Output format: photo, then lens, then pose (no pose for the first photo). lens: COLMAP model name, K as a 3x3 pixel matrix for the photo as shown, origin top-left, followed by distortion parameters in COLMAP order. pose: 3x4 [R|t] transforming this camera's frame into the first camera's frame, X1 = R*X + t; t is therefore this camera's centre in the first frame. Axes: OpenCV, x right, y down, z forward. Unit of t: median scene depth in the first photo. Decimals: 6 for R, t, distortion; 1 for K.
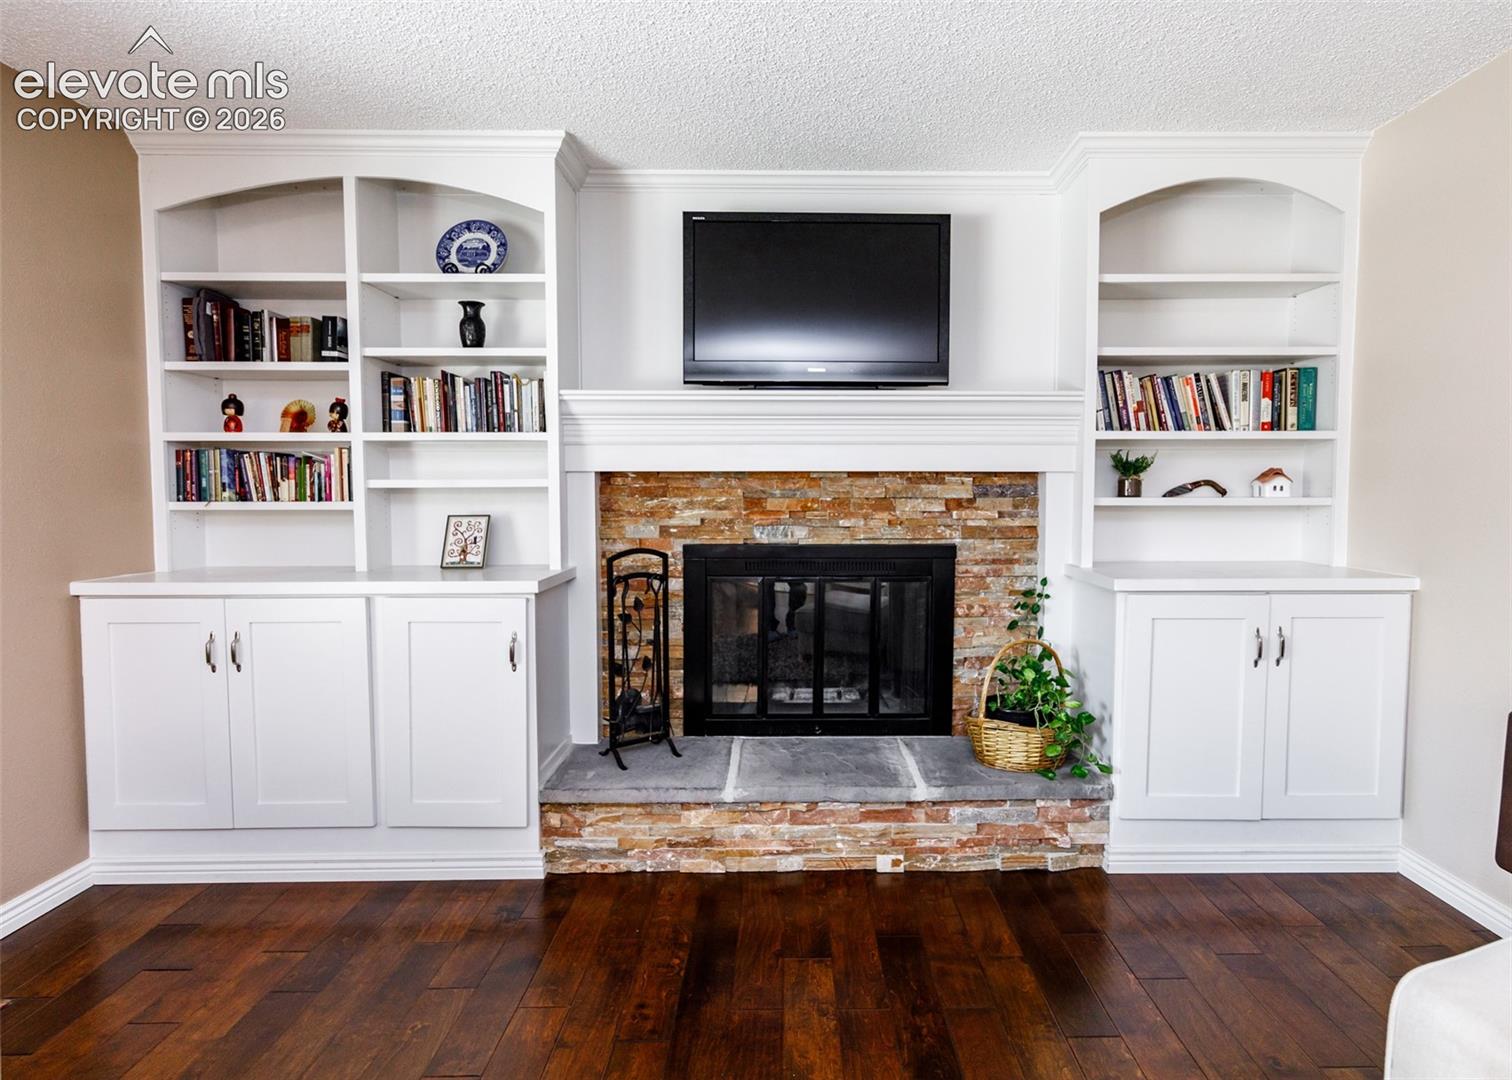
lens RADIAL K [[766.9, 0, 794.4], [0, 766.9, 513.8], [0, 0, 1]] dist [0.011064, 0.002596]
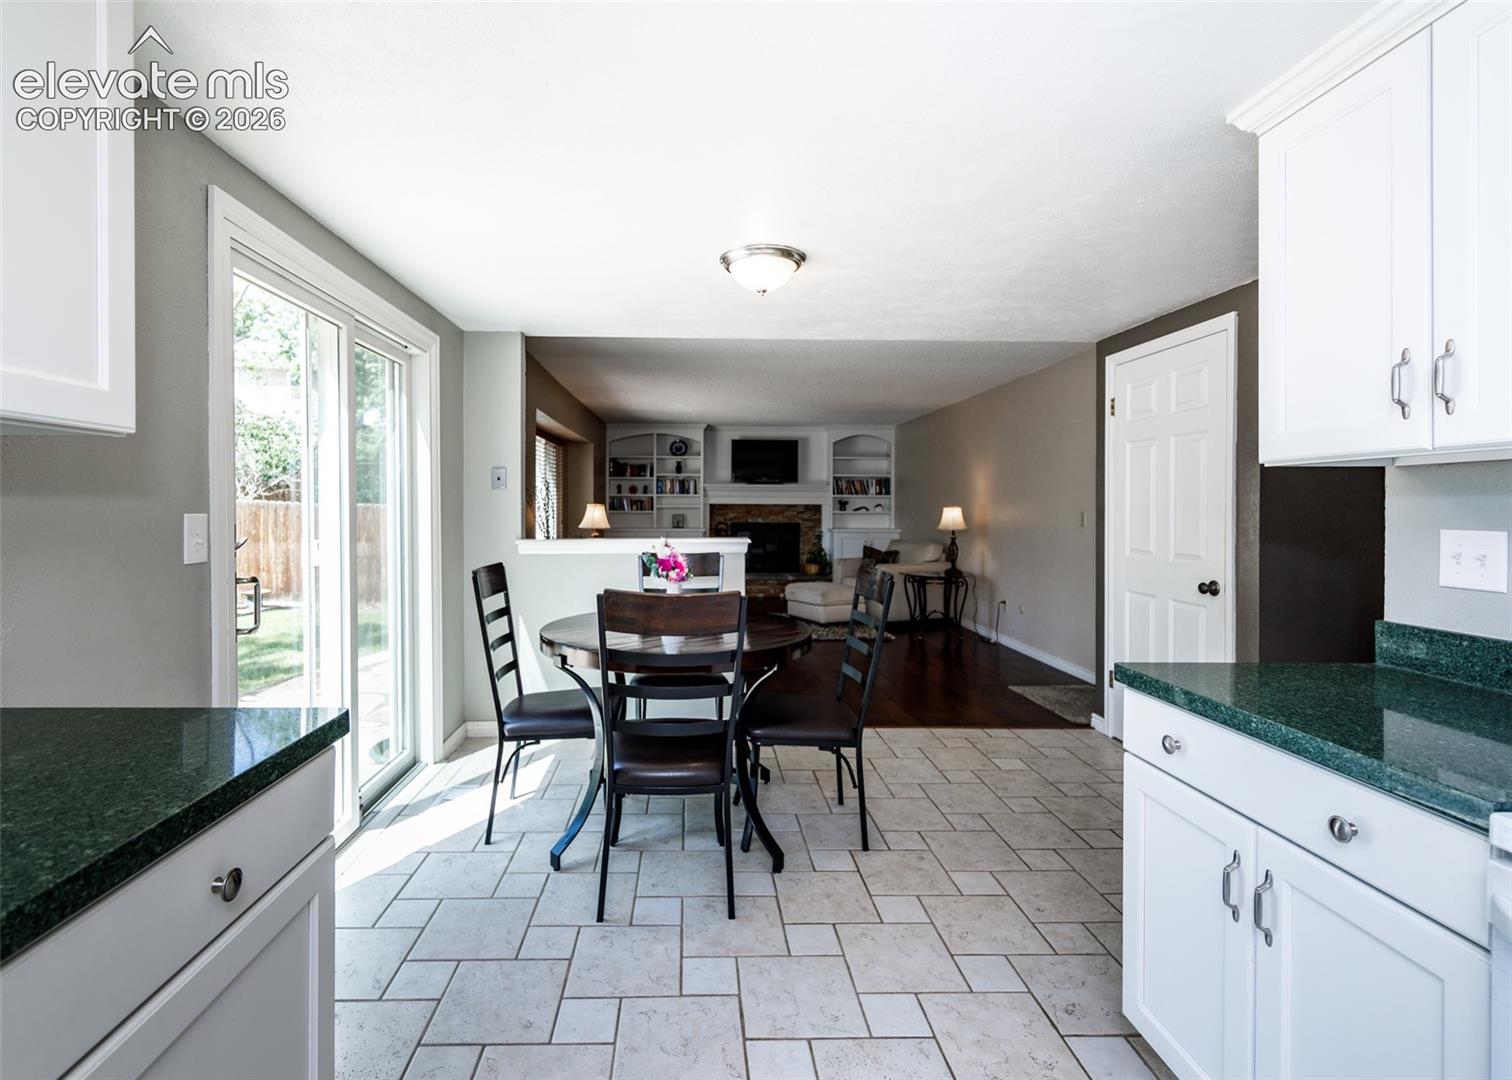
lens RADIAL K [[730.8, 0, 723.5], [0, 730.8, 508.0], [0, 0, 1]] dist [0.016621, 0.000159]
pose [[0.999237, 0.006249, 0.038555, -0.332896], [-0.005172, 0.999596, -0.027963, 0.071807], [-0.038714, 0.027742, 0.998865, -2.793188]]
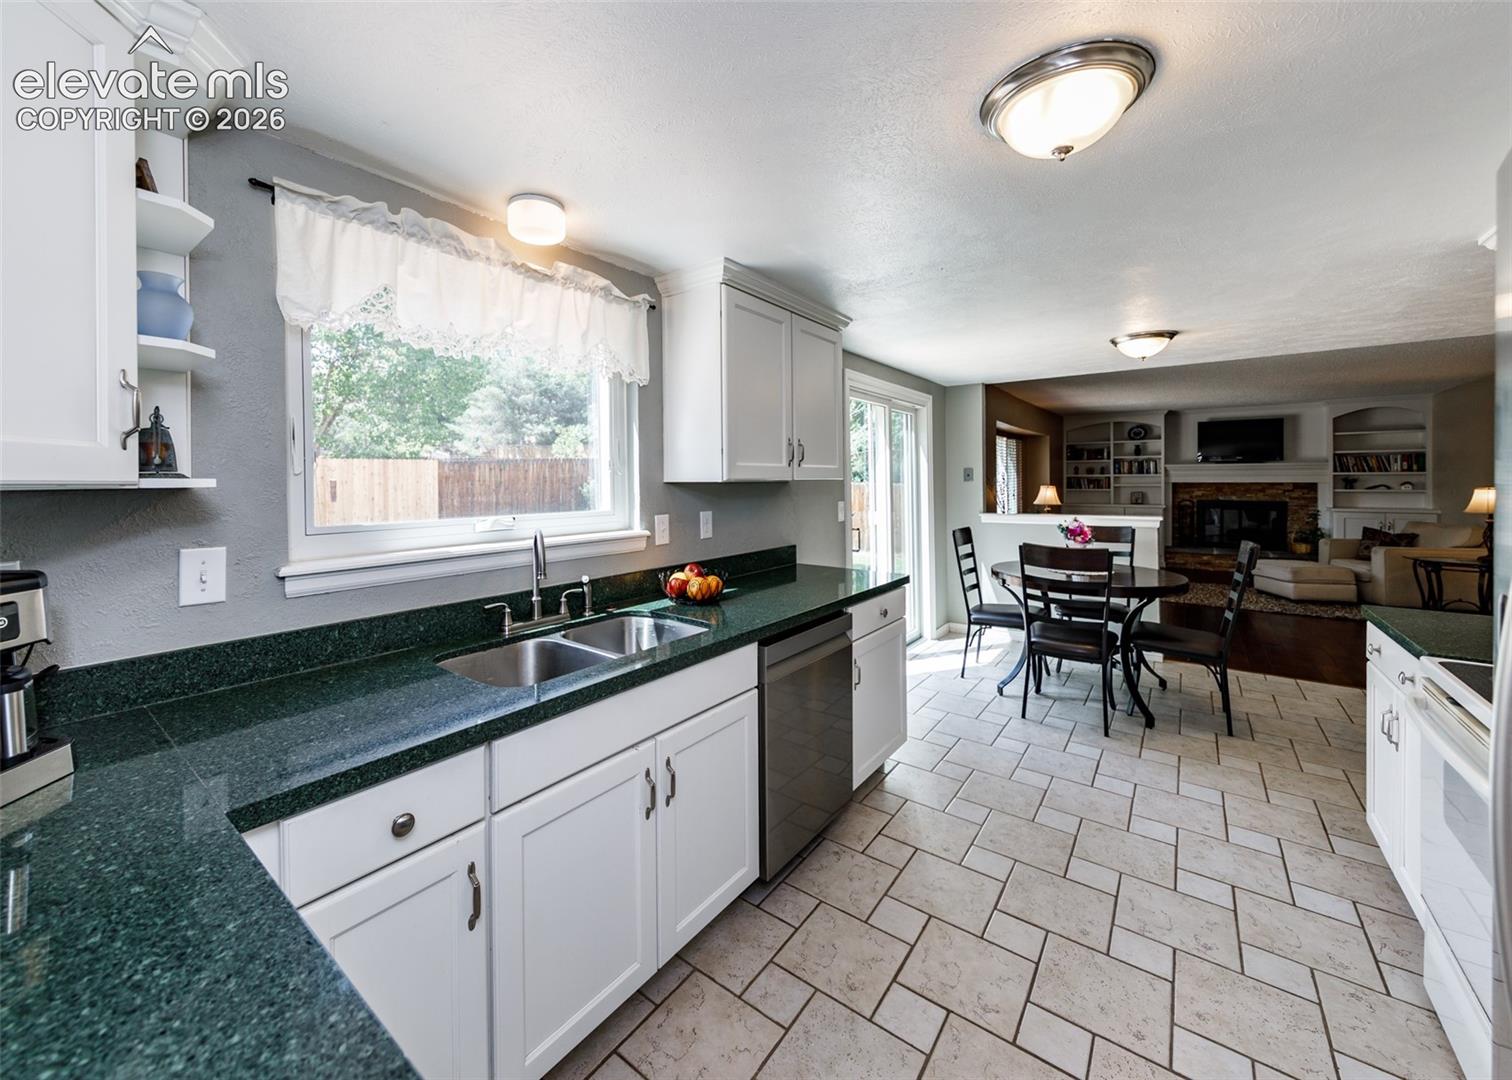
lens RADIAL K [[605.7, 0, 710.3], [0, 605.7, 481.8], [0, 0, 1]] dist [-0.000305, 0.000351]
pose [[0.783960, 0.000421, -0.620812, -0.179667], [-0.016177, 0.999674, -0.019751, 0.050294], [0.620601, 0.025527, 0.783711, -3.314502]]
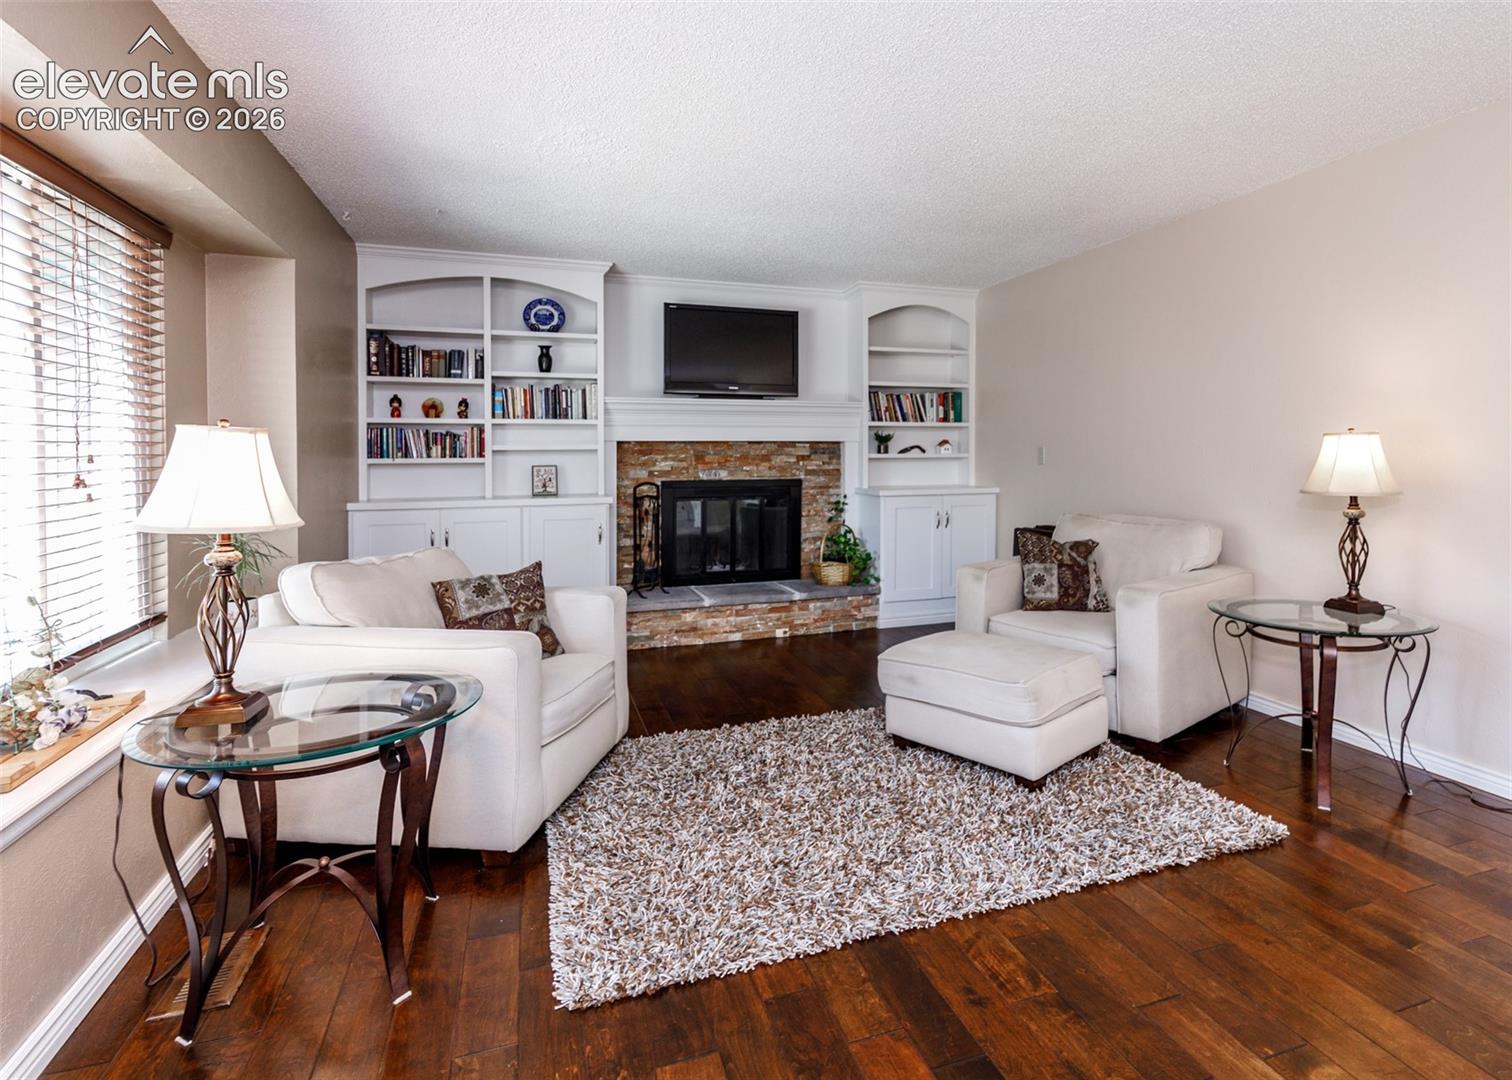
lens RADIAL K [[766.9, 0, 797.3], [0, 766.9, 453.1], [0, 0, 1]] dist [0.011064, 0.002596]
pose [[0.943952, -0.004174, 0.330058, -0.455320], [0.015784, 0.999347, -0.032502, 0.039389], [-0.329706, 0.035890, 0.943401, -0.853576]]
